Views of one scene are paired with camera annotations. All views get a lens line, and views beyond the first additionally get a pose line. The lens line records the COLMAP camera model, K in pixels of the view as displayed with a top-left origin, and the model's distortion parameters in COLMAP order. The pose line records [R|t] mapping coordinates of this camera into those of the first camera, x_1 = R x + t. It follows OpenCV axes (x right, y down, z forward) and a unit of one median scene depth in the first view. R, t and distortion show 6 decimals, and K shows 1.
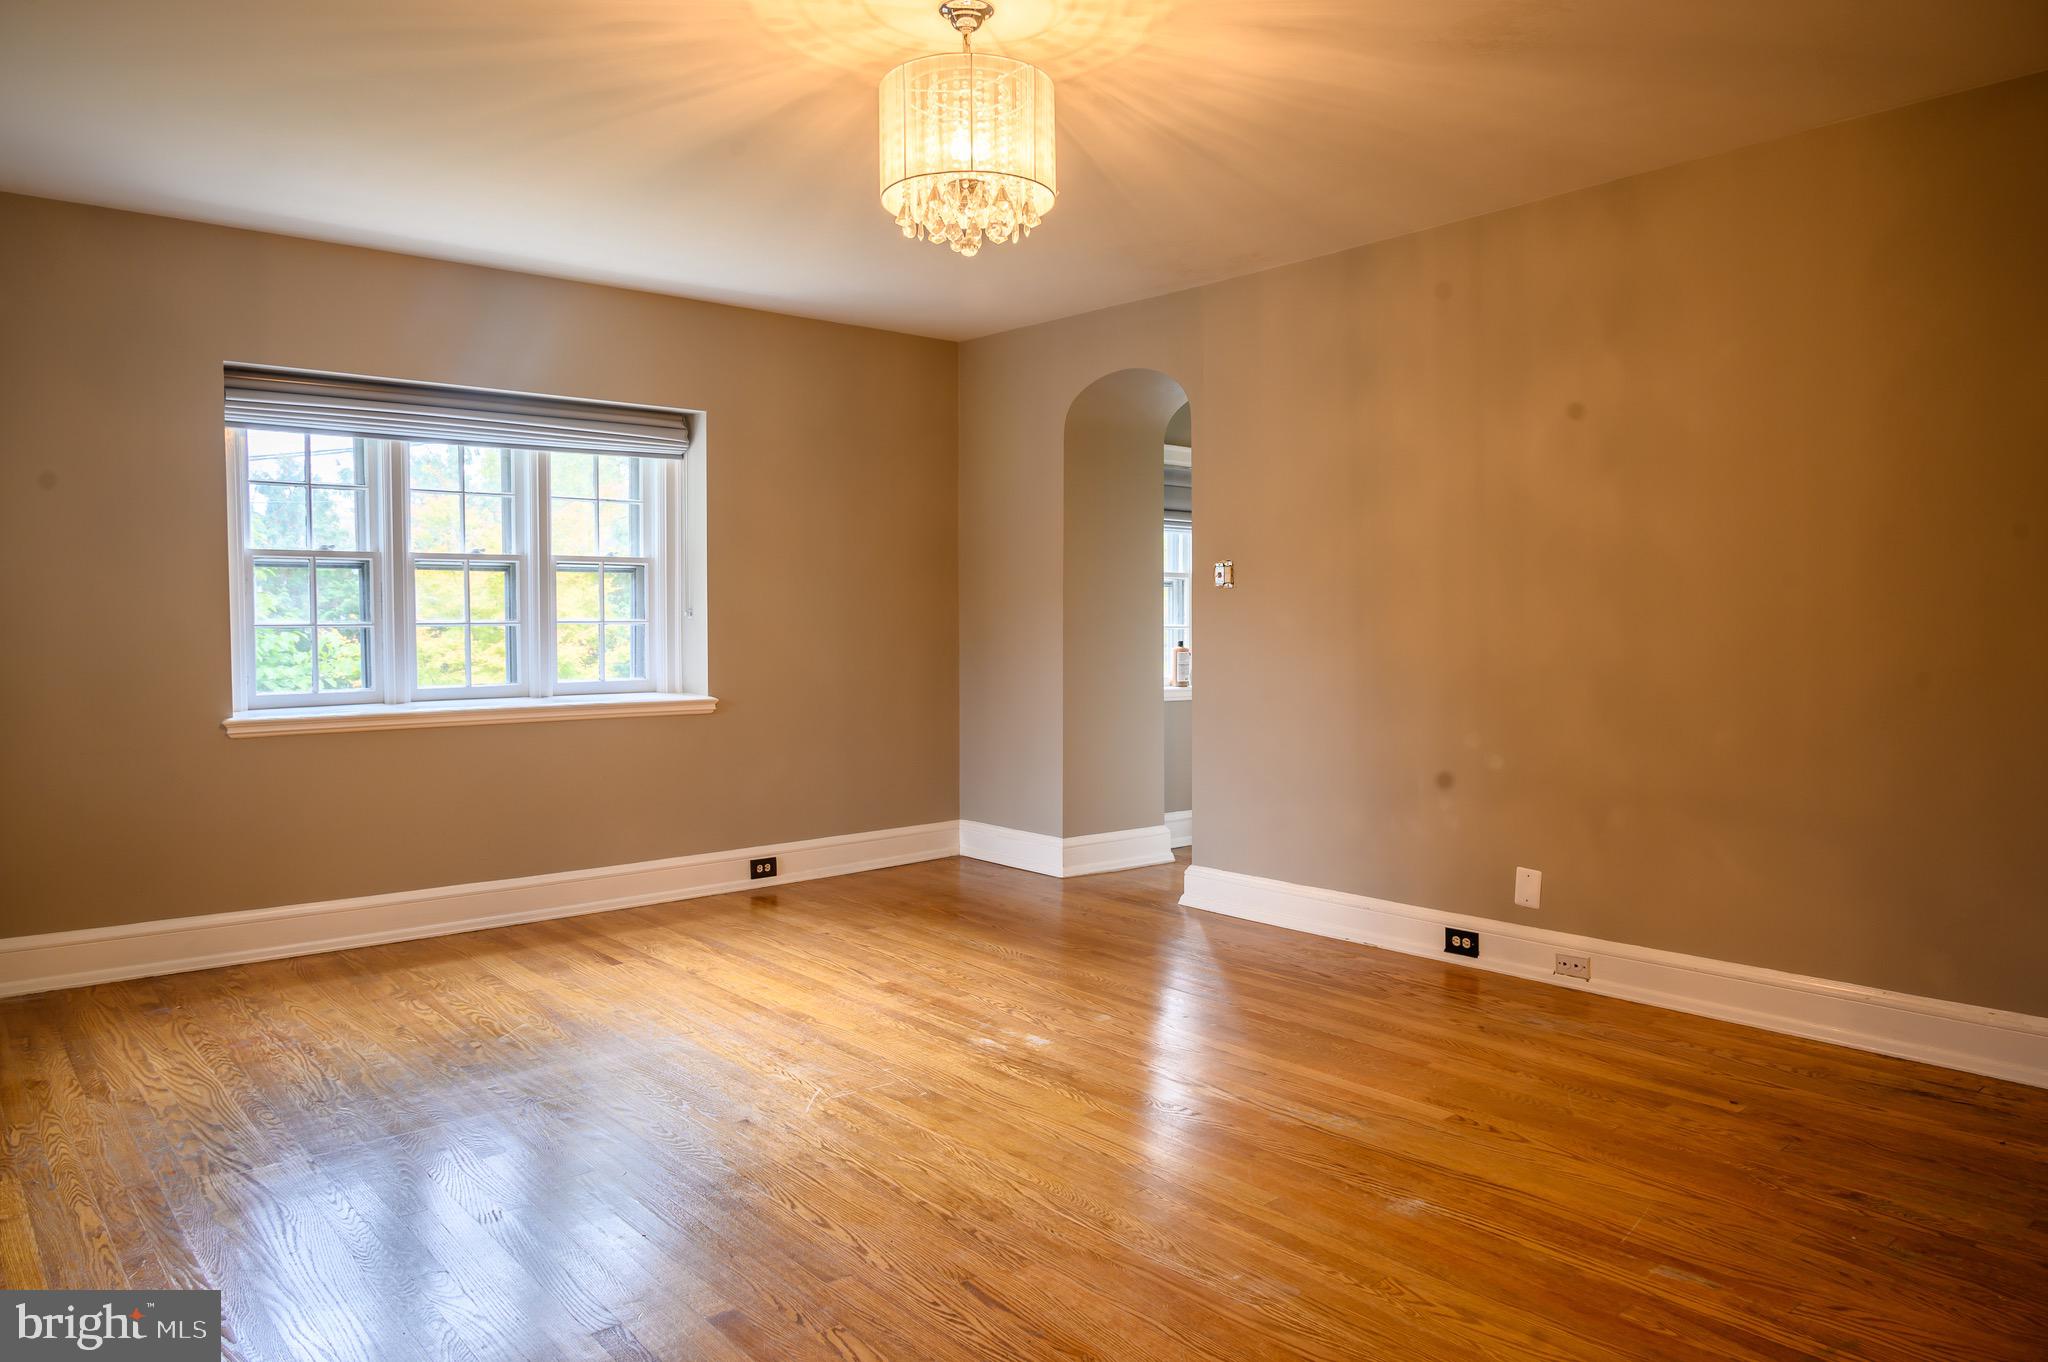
lens RADIAL K [[1370.0, 0, 1021.7], [0, 1370.0, 676.6], [0, 0, 1]] dist [0.001975, -0.001658]
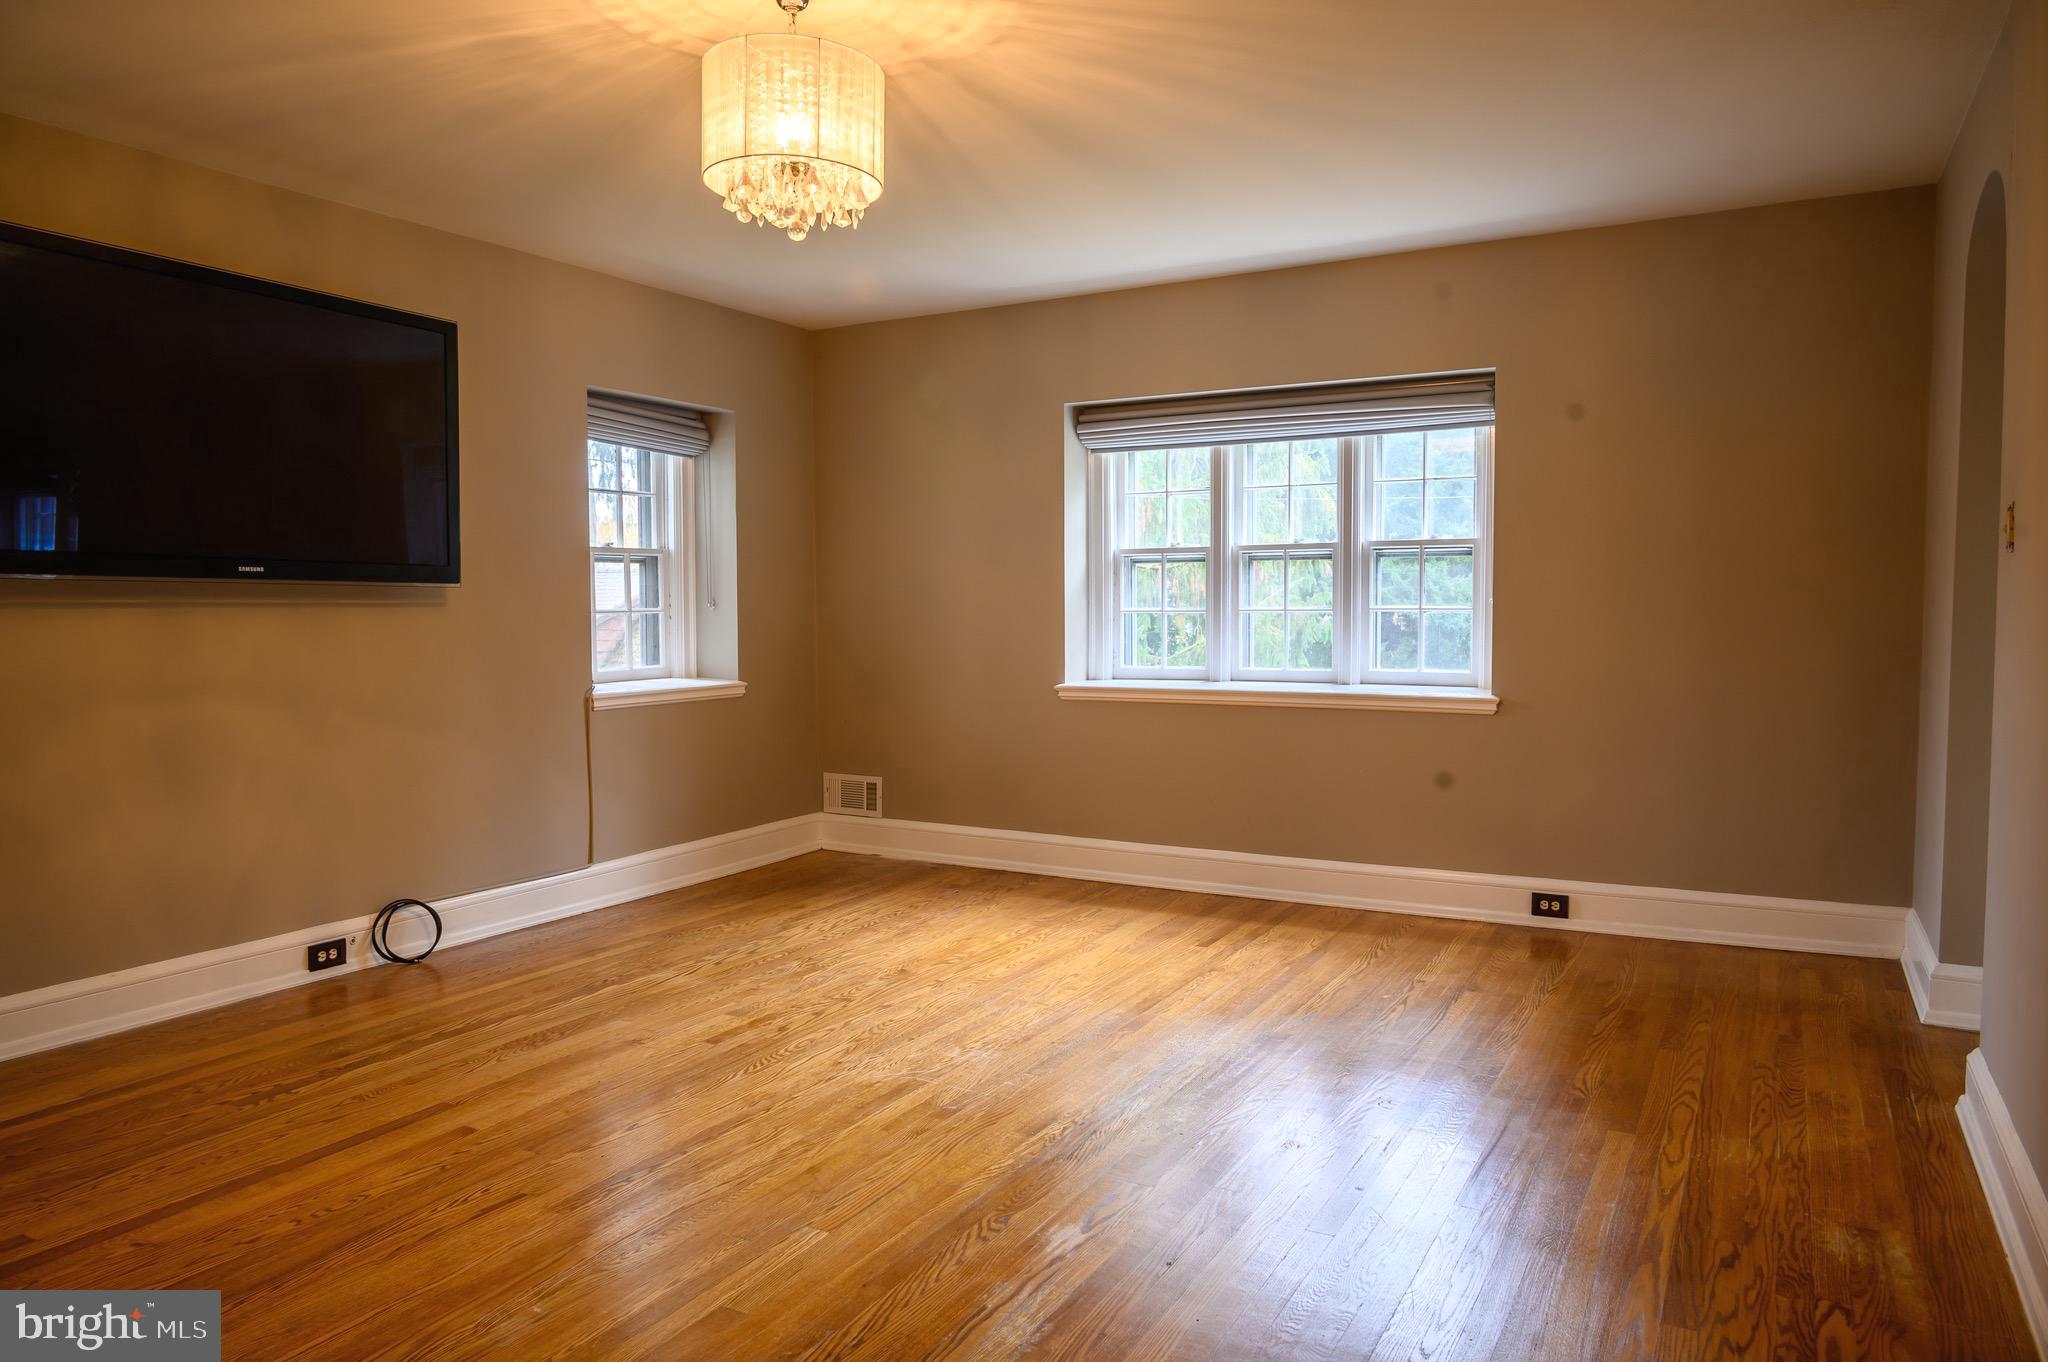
lens RADIAL K [[1370.0, 0, 1019.3], [0, 1370.0, 682.0], [0, 0, 1]] dist [0.001975, -0.001658]
pose [[0.334191, 0.057985, -0.940720, 0.584247], [-0.035318, 0.998175, 0.048980, -0.031007], [0.941843, 0.016856, 0.335629, 0.500162]]
